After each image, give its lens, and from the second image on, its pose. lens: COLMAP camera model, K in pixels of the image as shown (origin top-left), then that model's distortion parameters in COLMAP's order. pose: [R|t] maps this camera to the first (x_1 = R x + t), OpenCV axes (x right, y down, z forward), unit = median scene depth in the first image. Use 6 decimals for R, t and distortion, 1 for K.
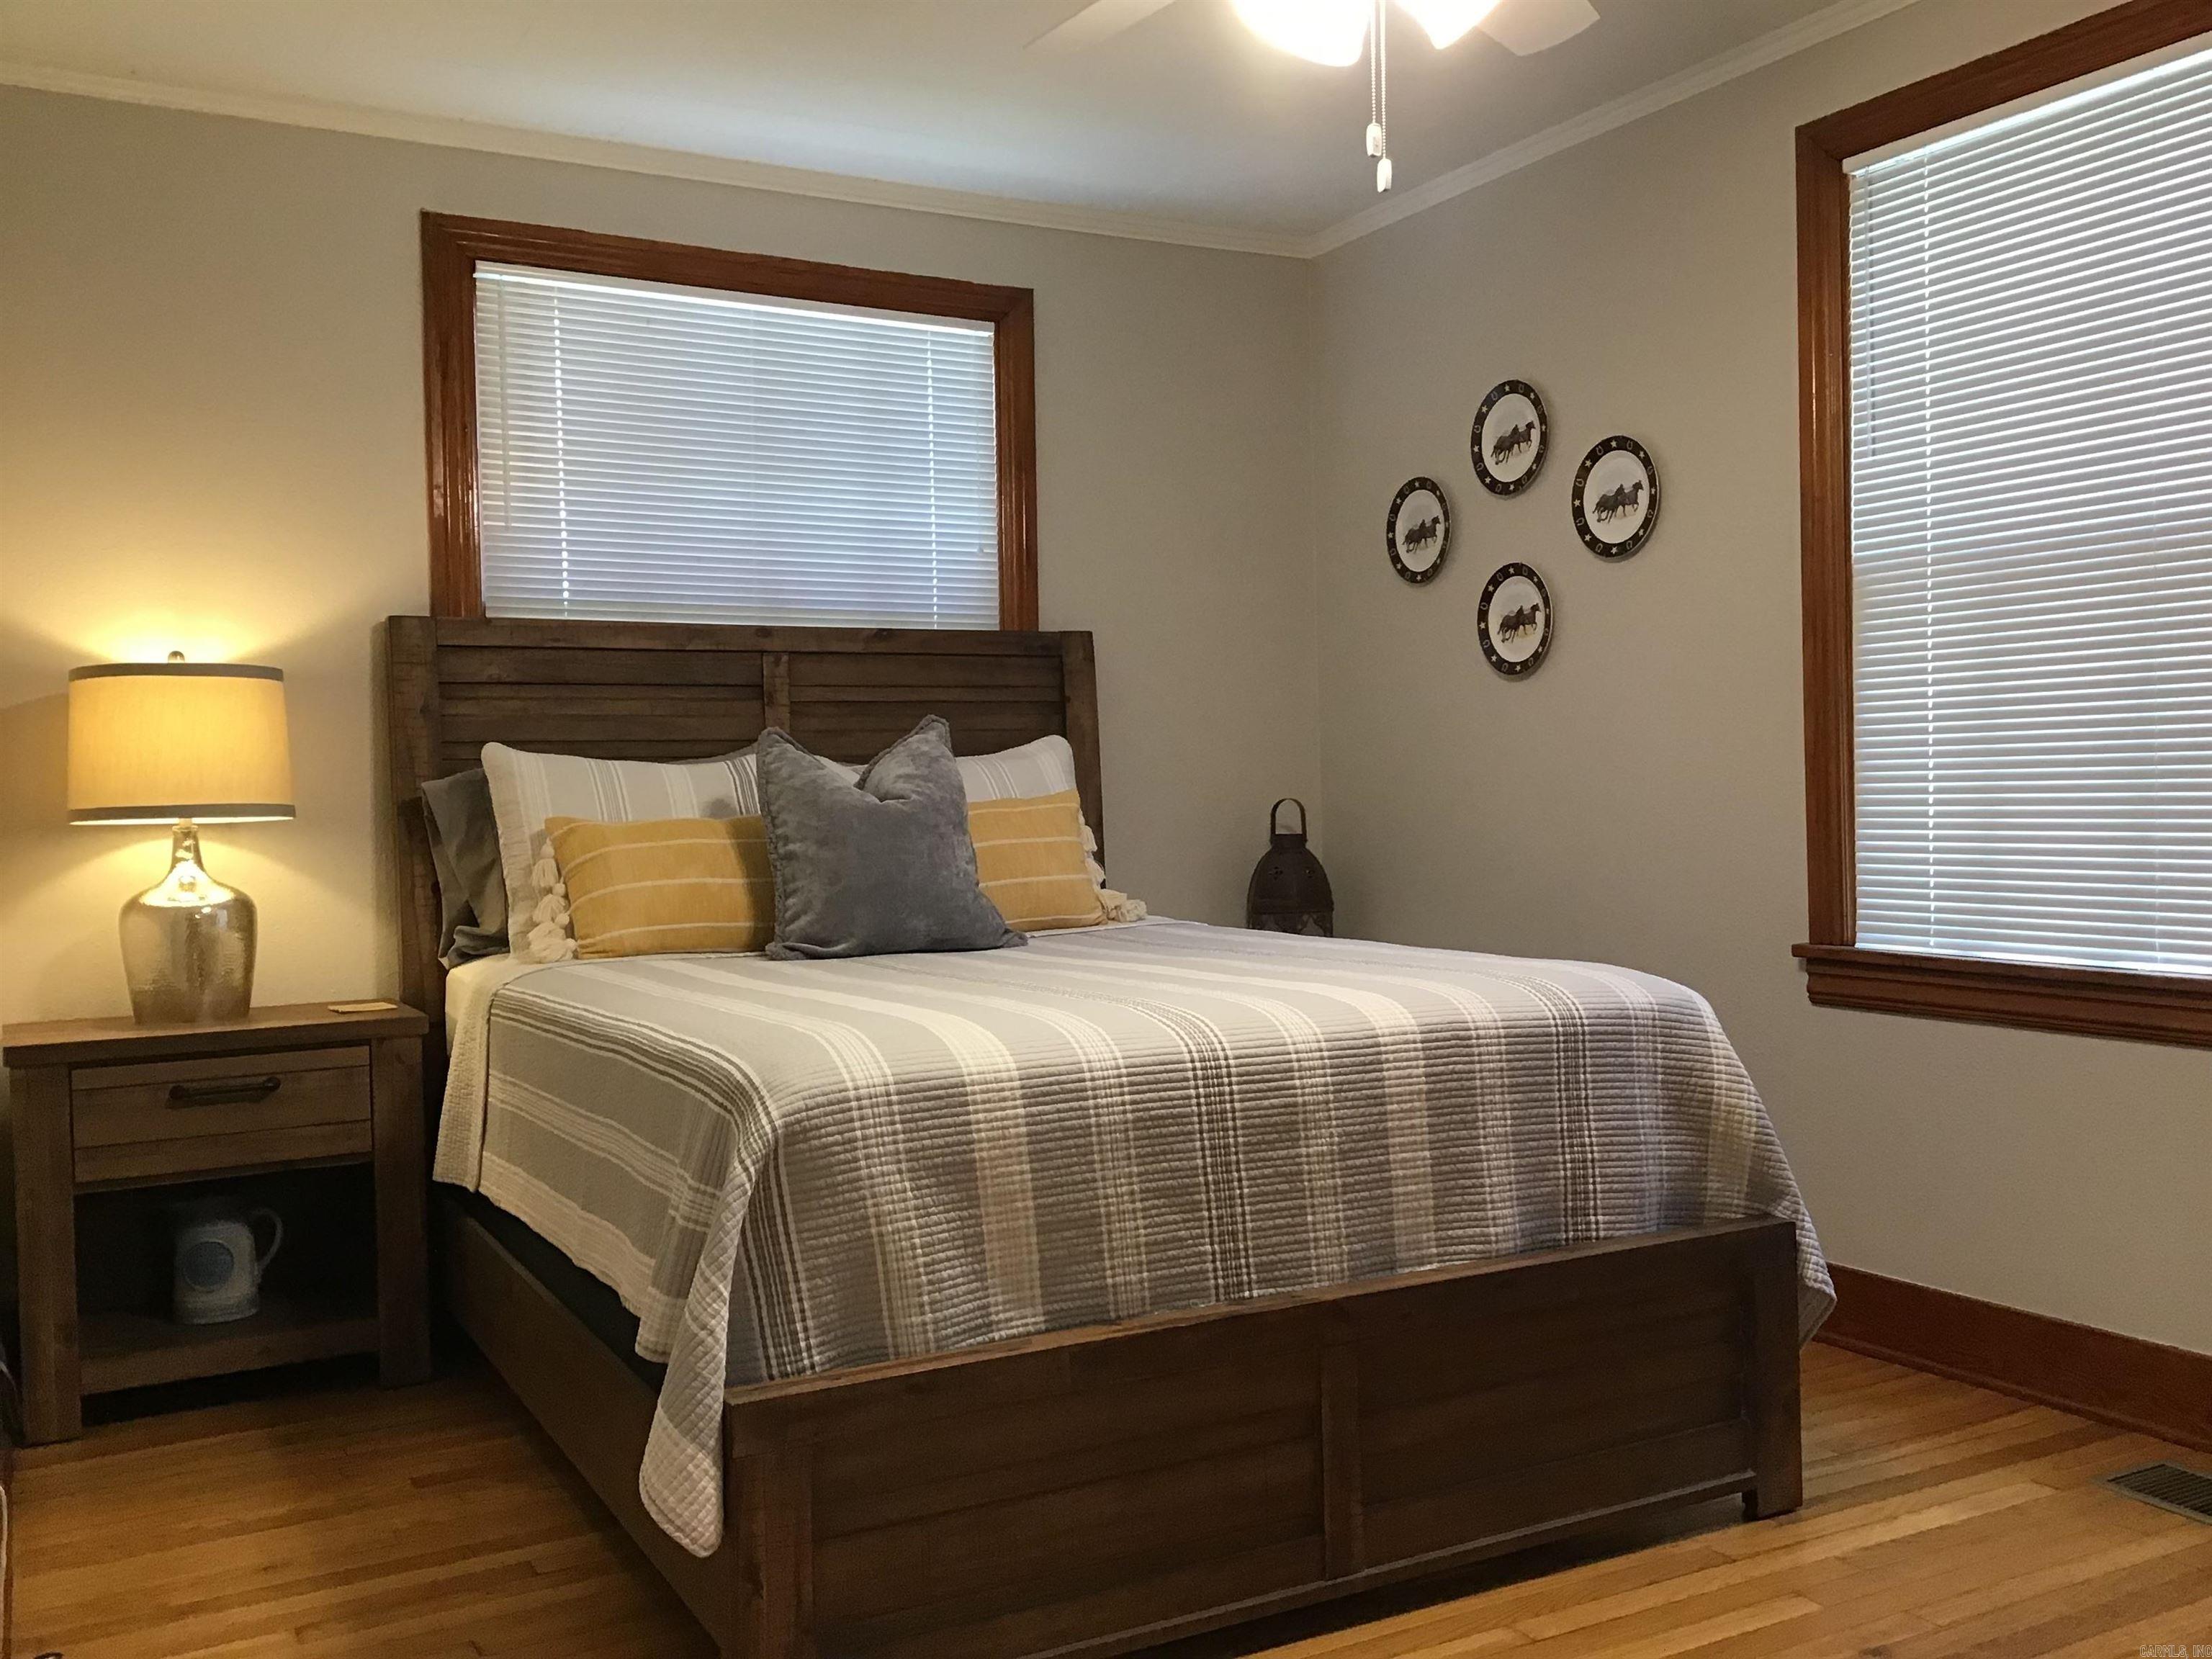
lens RADIAL K [[1996.7, 0, 1120.0], [0, 1996.7, 829.2], [0, 0, 1]] dist [0.113063, -0.180941]
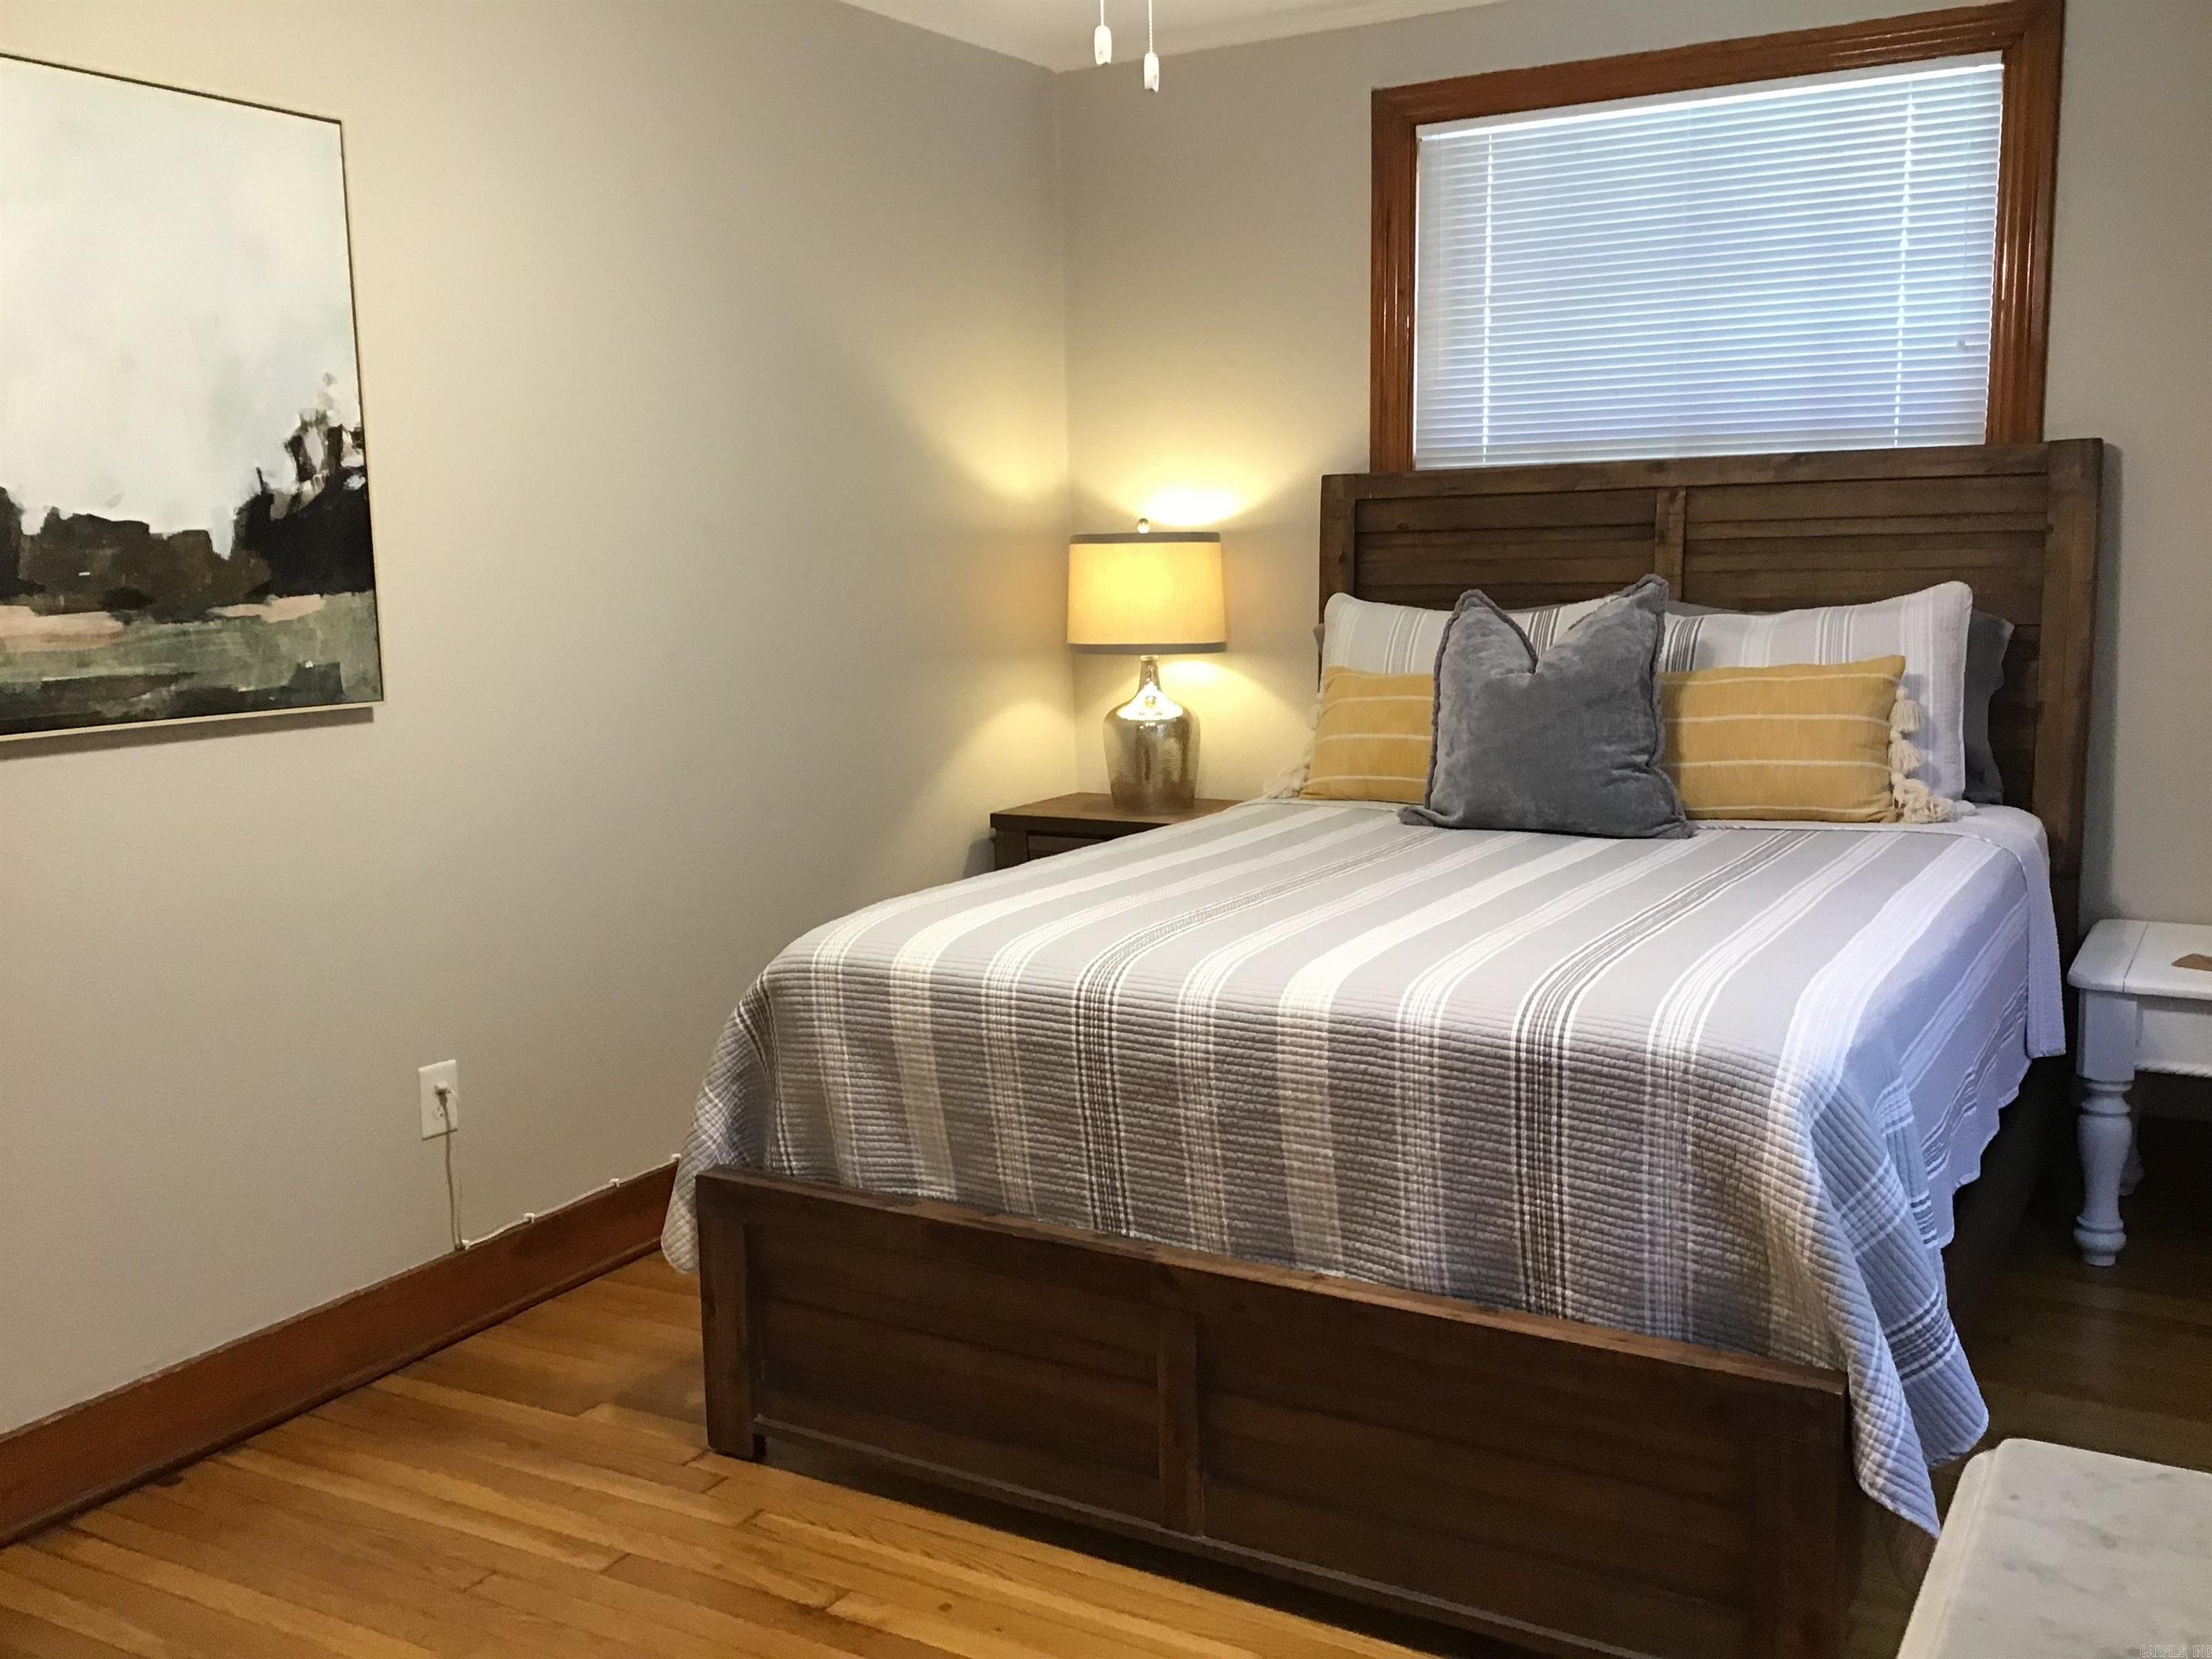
lens RADIAL K [[1996.7, 0, 1119.8], [0, 1996.7, 828.0], [0, 0, 1]] dist [0.113063, -0.180941]
pose [[0.501933, 0.134998, -0.854306, 0.866316], [-0.003985, 0.988094, 0.153797, -0.123047], [0.864897, -0.073791, 0.496496, 0.483365]]
